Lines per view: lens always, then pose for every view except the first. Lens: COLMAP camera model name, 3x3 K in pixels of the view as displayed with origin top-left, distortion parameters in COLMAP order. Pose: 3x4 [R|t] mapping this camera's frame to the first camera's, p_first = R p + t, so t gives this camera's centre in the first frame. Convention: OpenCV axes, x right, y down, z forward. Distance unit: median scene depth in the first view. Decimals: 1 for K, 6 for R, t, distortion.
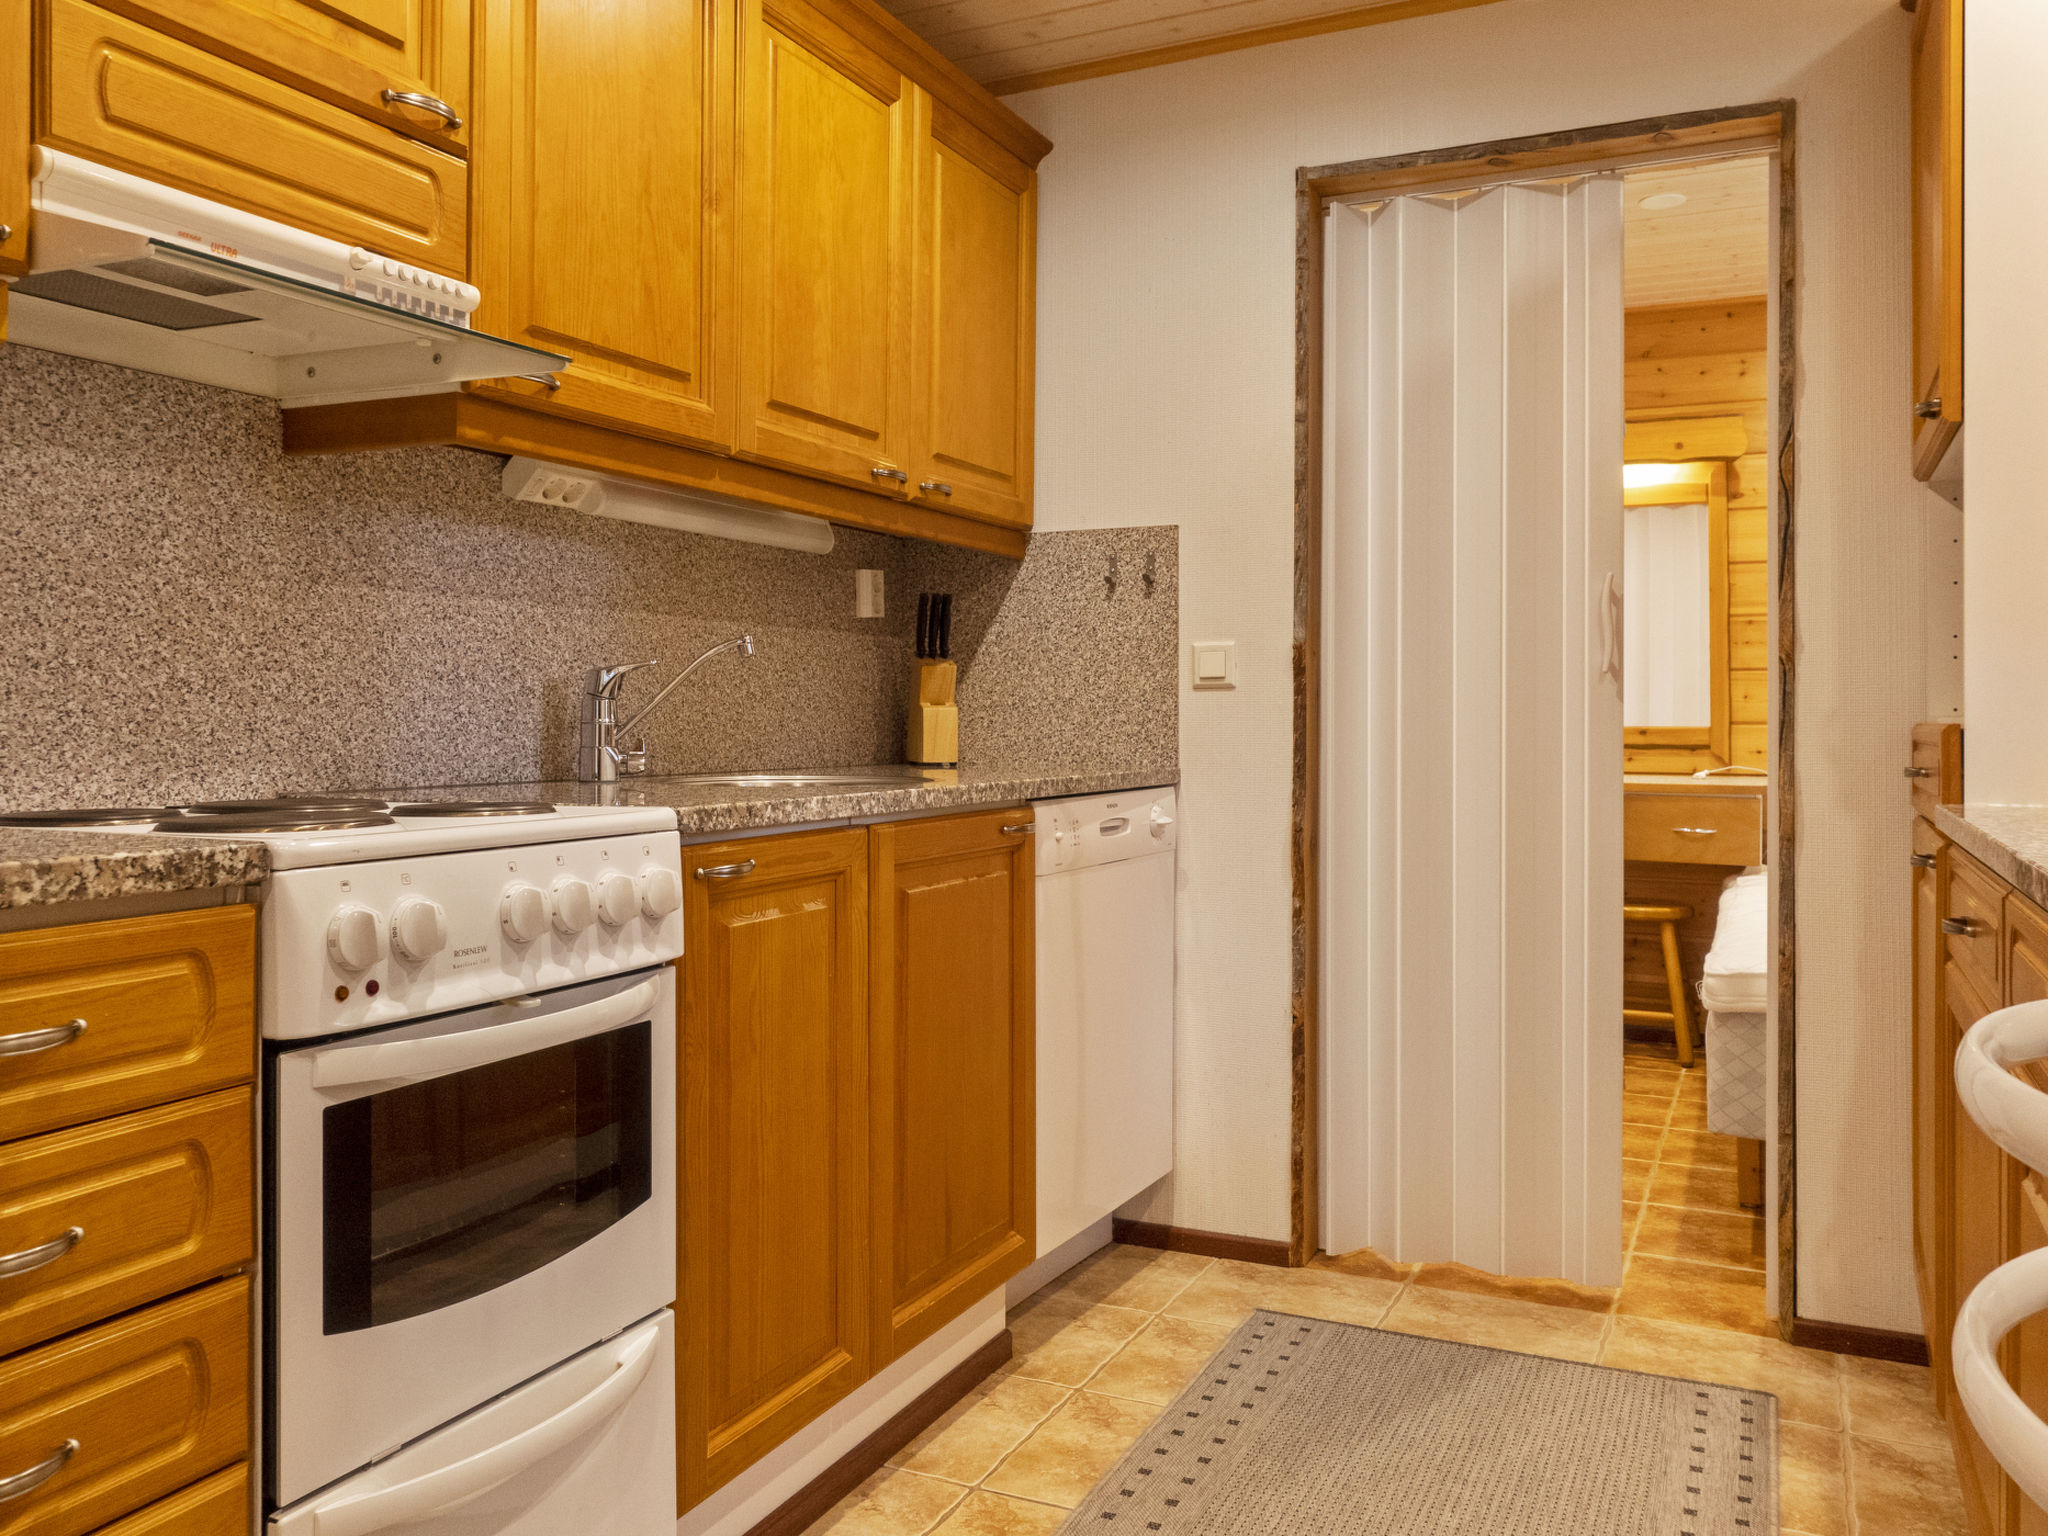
lens RADIAL K [[1596.5, 0, 956.7], [0, 1596.5, 696.5], [0, 0, 1]] dist [-0.006746, -0.003889]
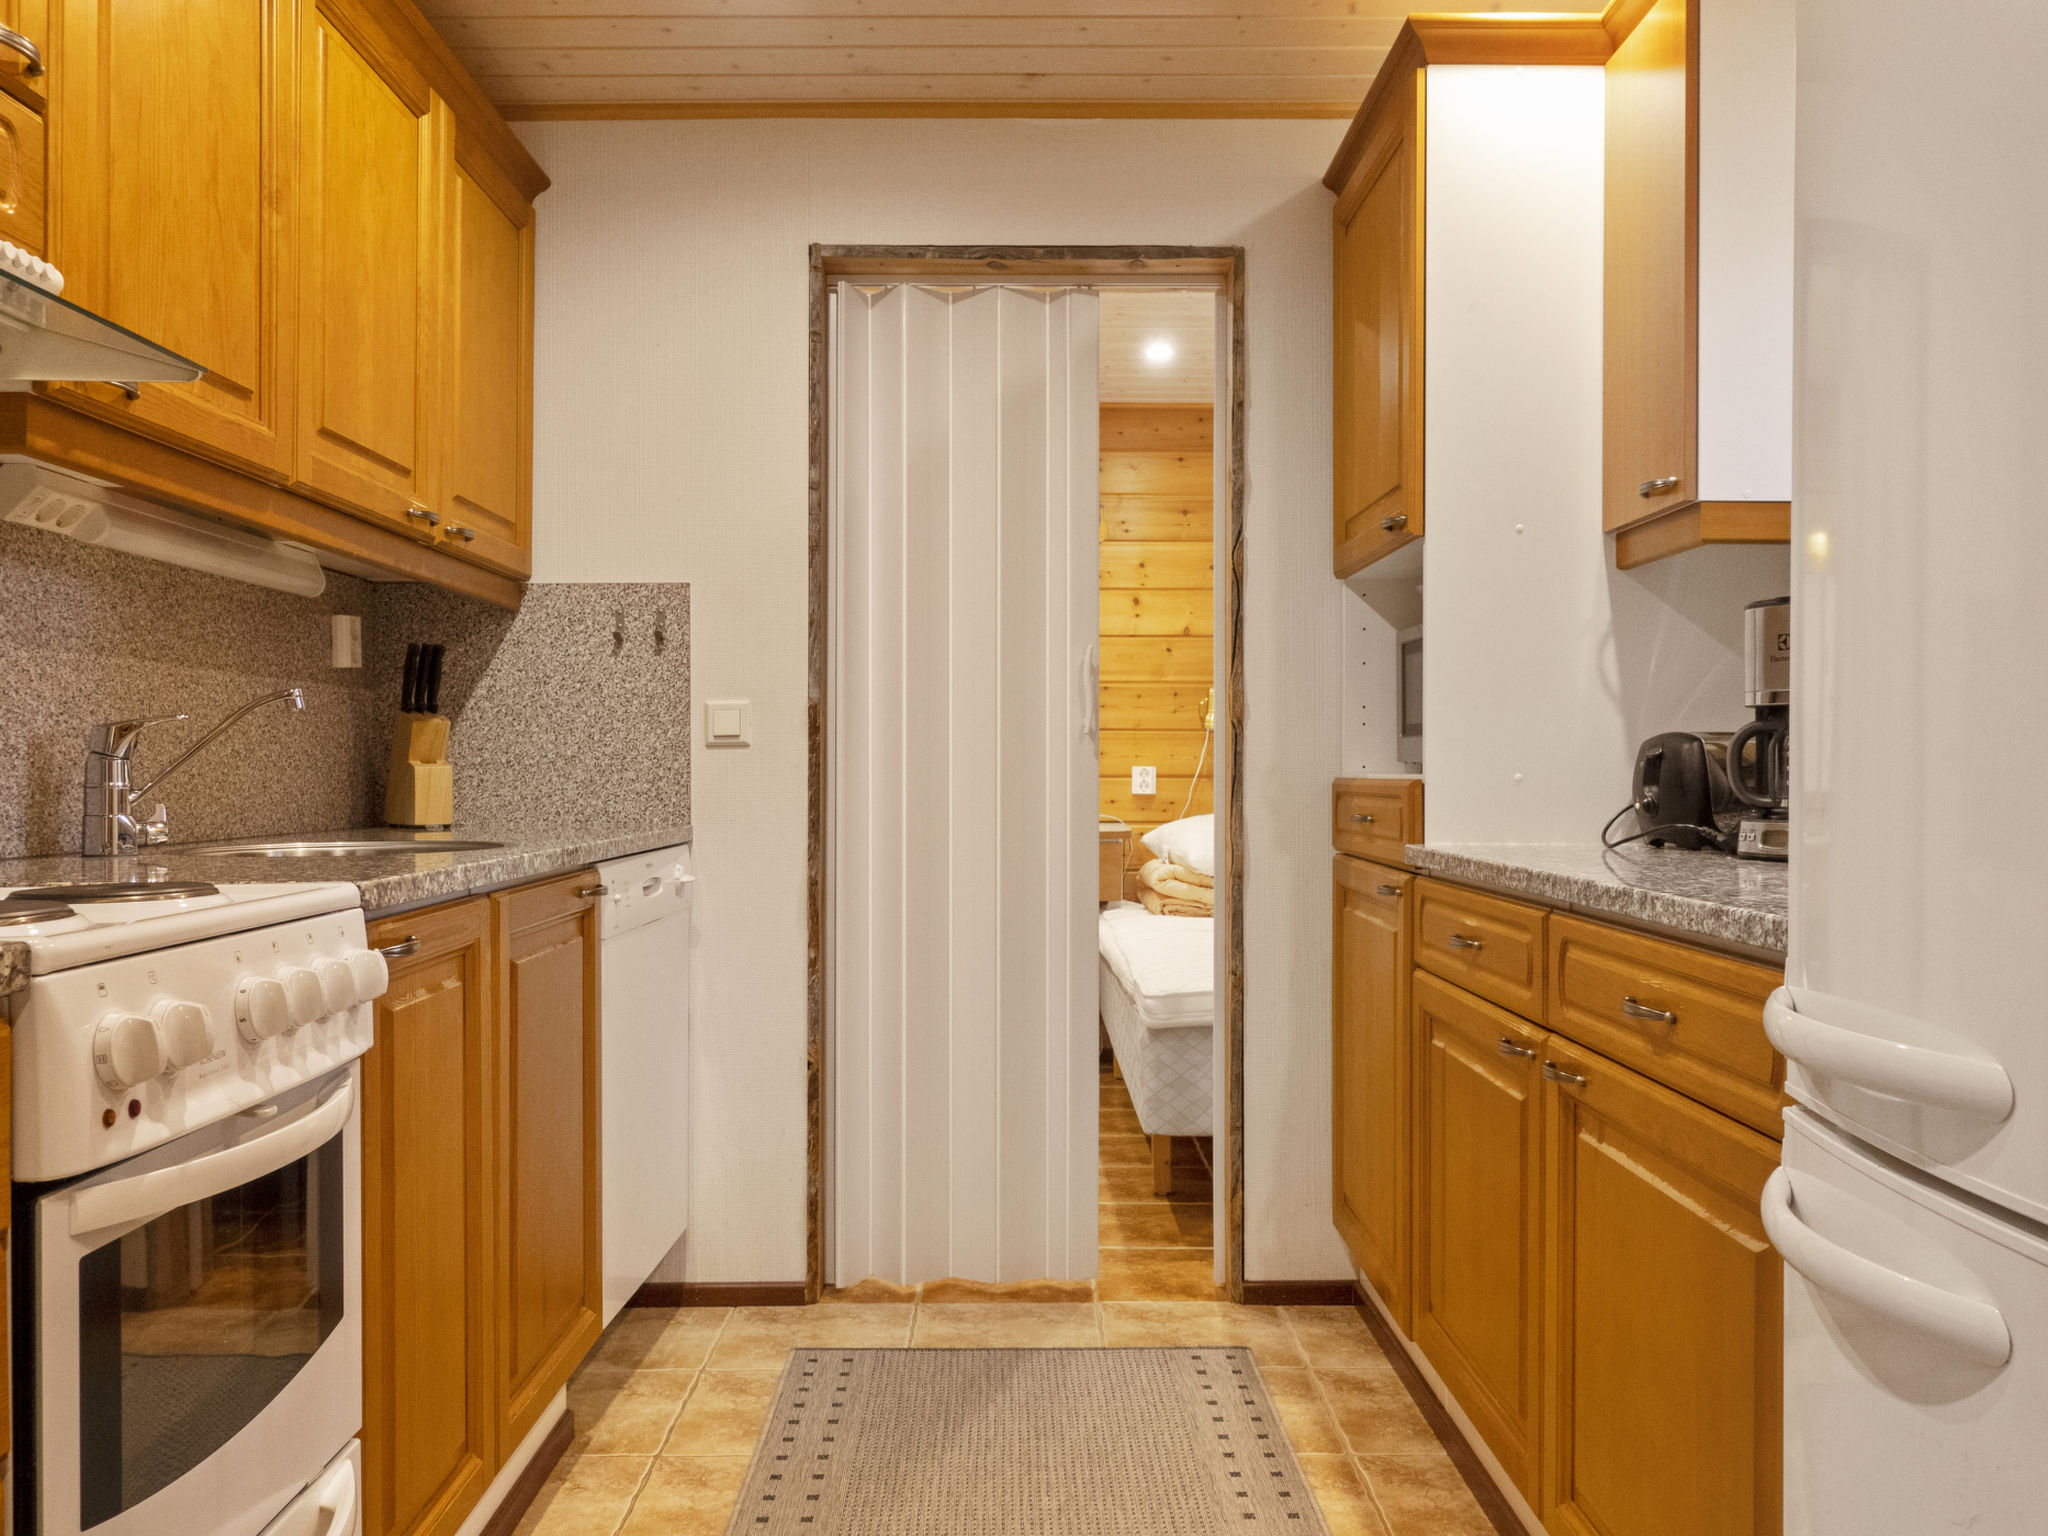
lens RADIAL K [[1596.5, 0, 971.1], [0, 1596.5, 760.3], [0, 0, 1]] dist [-0.006746, -0.003889]
pose [[0.898289, -0.001257, 0.439403, -0.168739], [-0.001755, 0.999978, 0.006448, -0.003674], [-0.439402, -0.006563, 0.898267, 0.026152]]
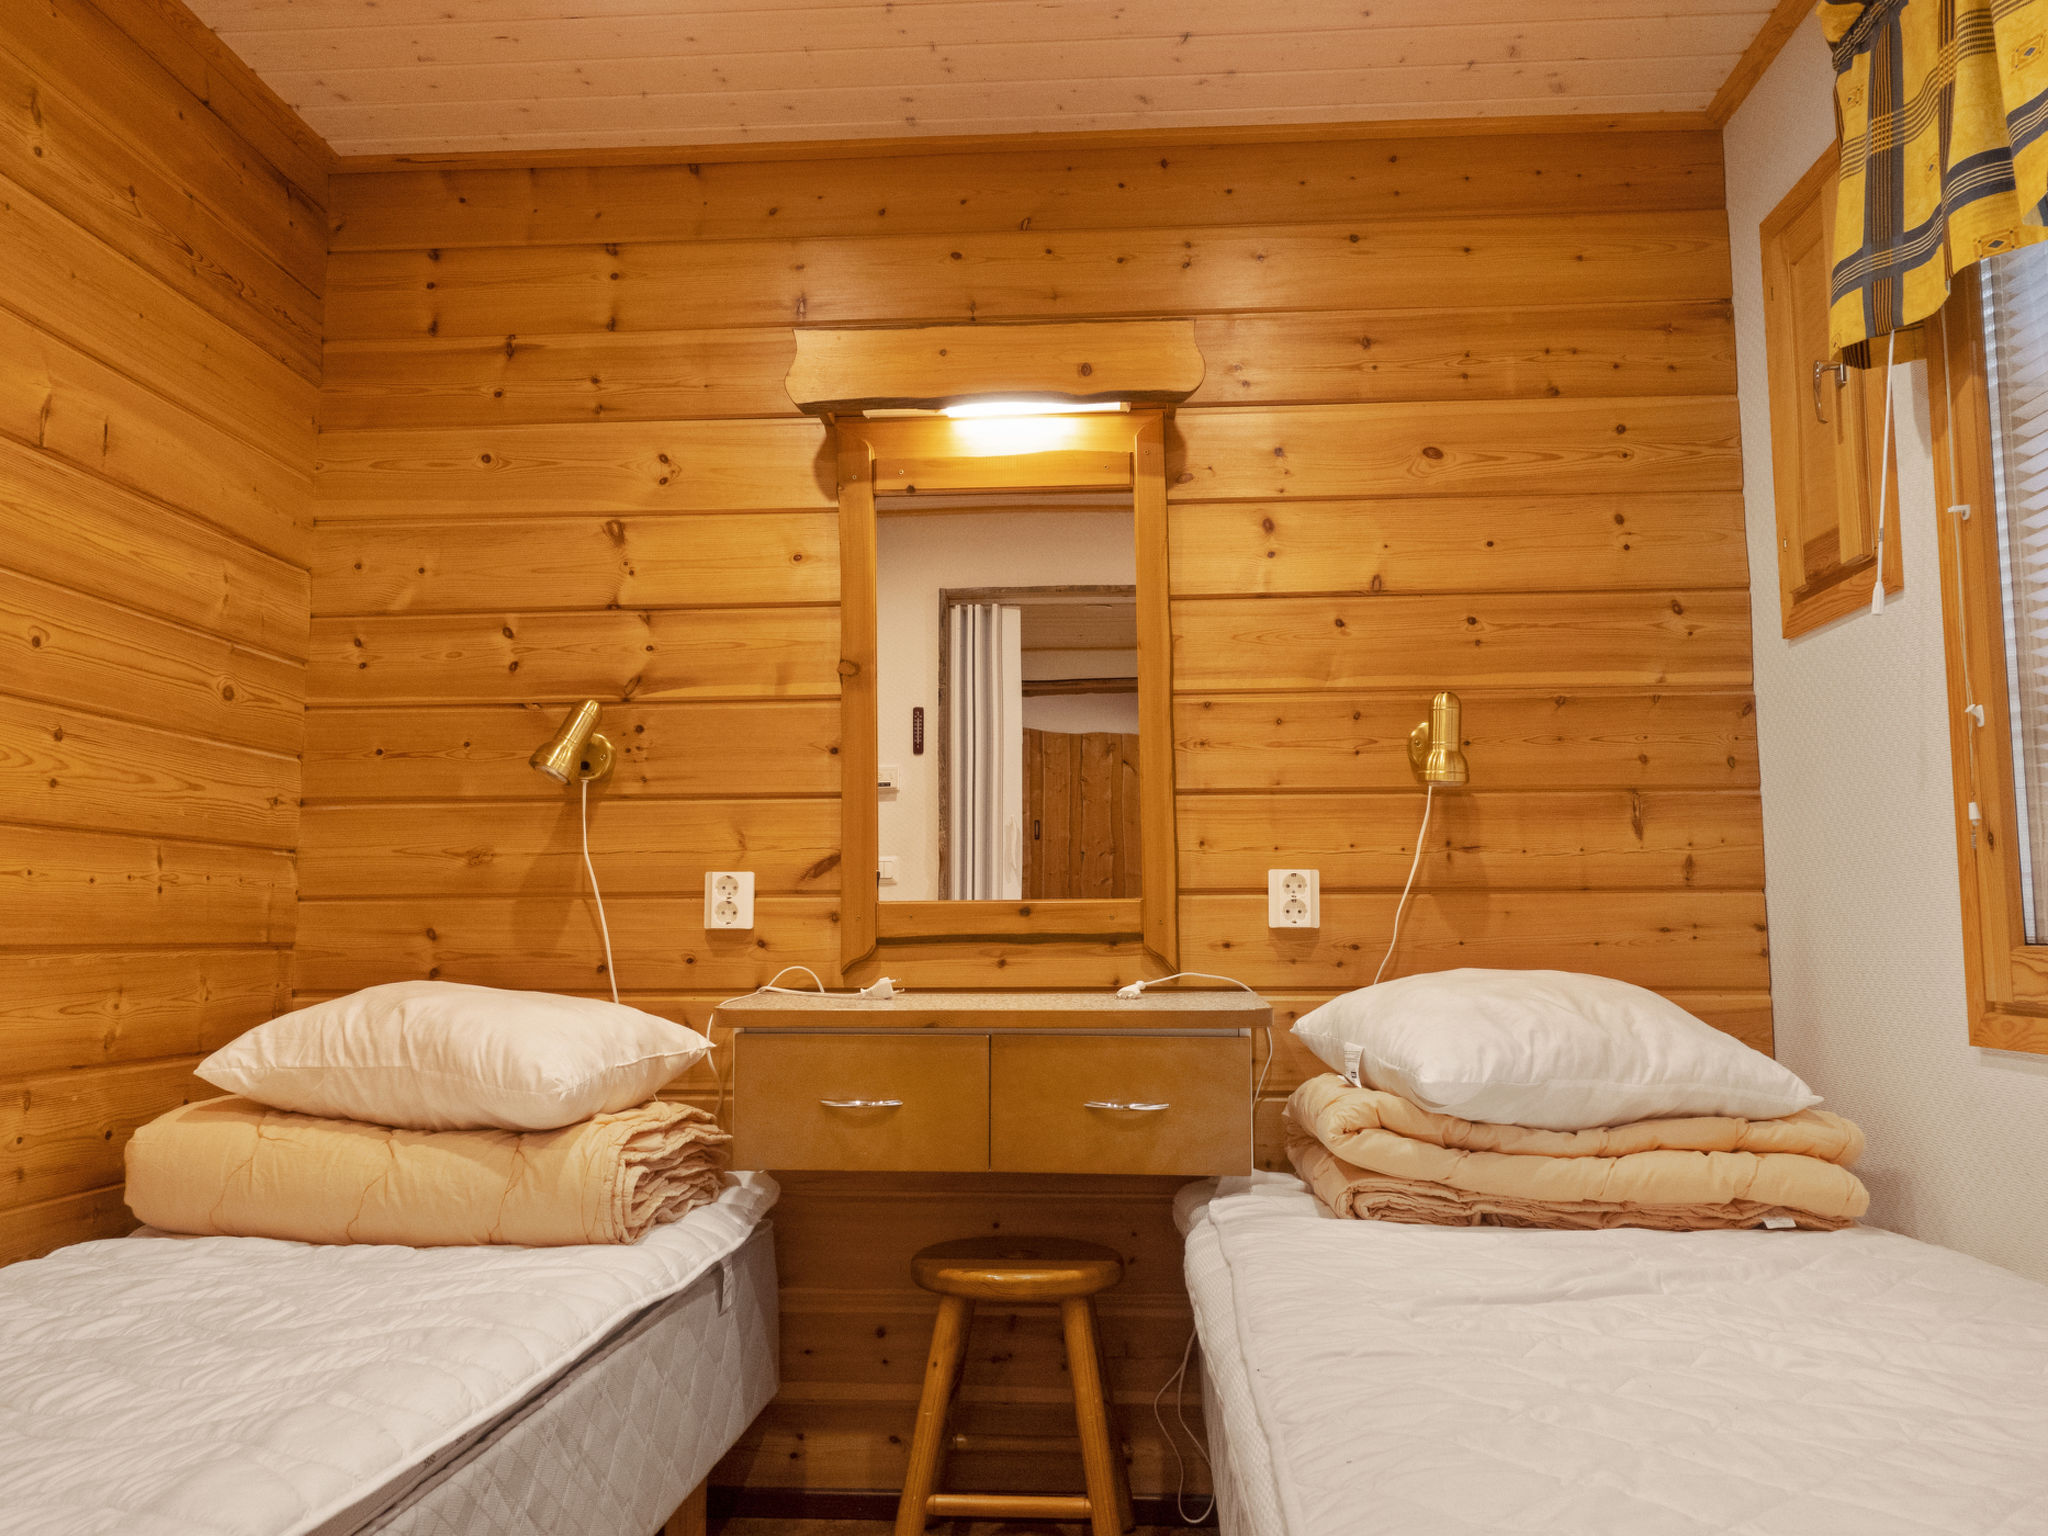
lens RADIAL K [[1596.5, 0, 1016.3], [0, 1596.5, 776.2], [0, 0, 1]] dist [-0.006746, -0.003889]
pose [[0.917373, 0.032714, 0.396683, 0.414854], [0.004648, 0.995668, -0.092861, 0.051096], [-0.398002, 0.087032, 0.913247, 0.985582]]
